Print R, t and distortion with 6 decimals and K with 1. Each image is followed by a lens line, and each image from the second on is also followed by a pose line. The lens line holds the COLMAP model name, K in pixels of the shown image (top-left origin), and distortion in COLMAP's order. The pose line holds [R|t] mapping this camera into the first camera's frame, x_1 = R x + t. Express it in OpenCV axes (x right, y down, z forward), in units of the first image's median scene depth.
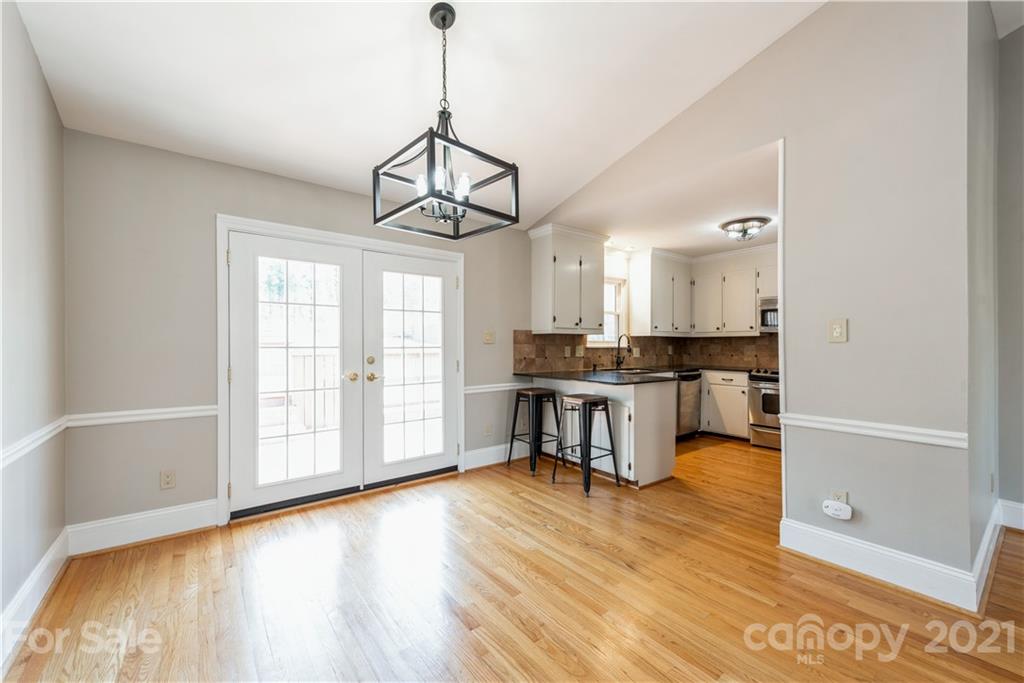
lens RADIAL K [[400.0, 0, 506.0], [0, 400.0, 344.9], [0, 0, 1]] dist [0.011166, -0.003102]
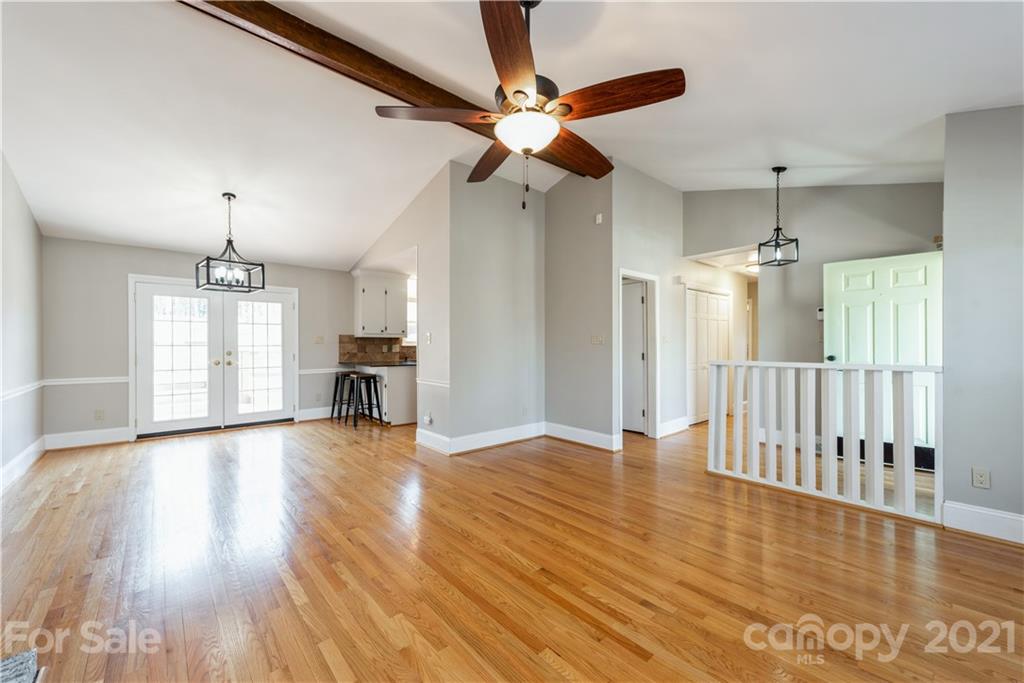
lens RADIAL K [[400.0, 0, 508.9], [0, 400.0, 344.8], [0, 0, 1]] dist [0.011166, -0.003102]
pose [[0.997812, 0.001606, 0.066096, 0.635588], [-0.001799, 0.999994, 0.002870, -0.003461], [-0.066091, -0.002982, 0.997809, -0.677914]]
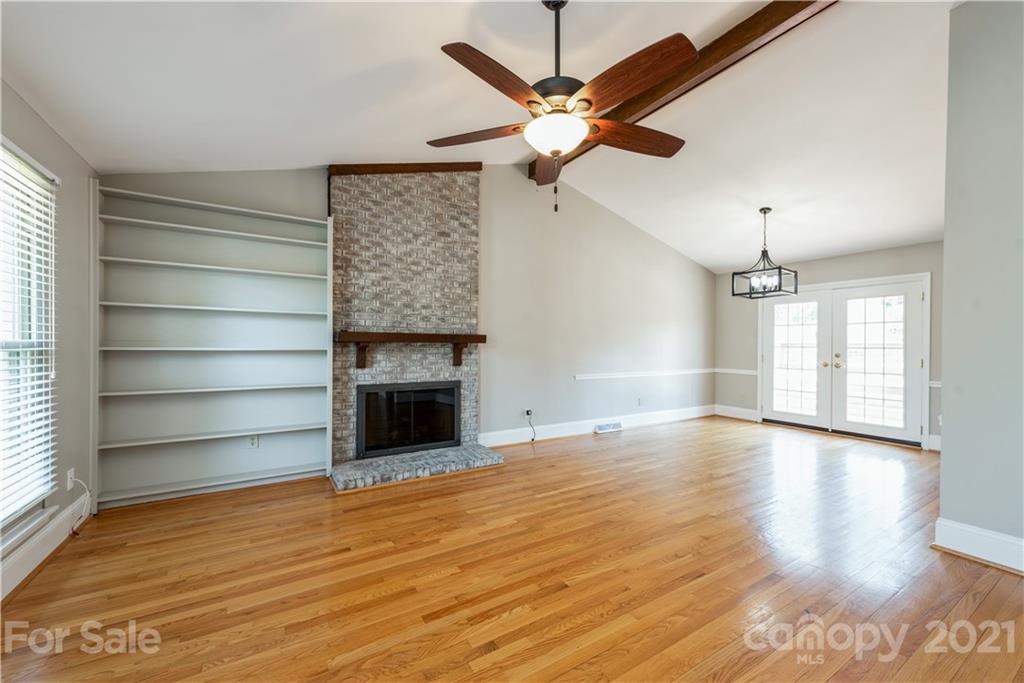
lens RADIAL K [[400.0, 0, 508.3], [0, 400.0, 346.8], [0, 0, 1]] dist [0.011166, -0.003102]
pose [[-0.107712, 0.009457, -0.994137, 1.245424], [-0.004755, 0.999938, 0.010028, -0.005827], [0.994171, 0.005808, -0.107660, -0.143560]]
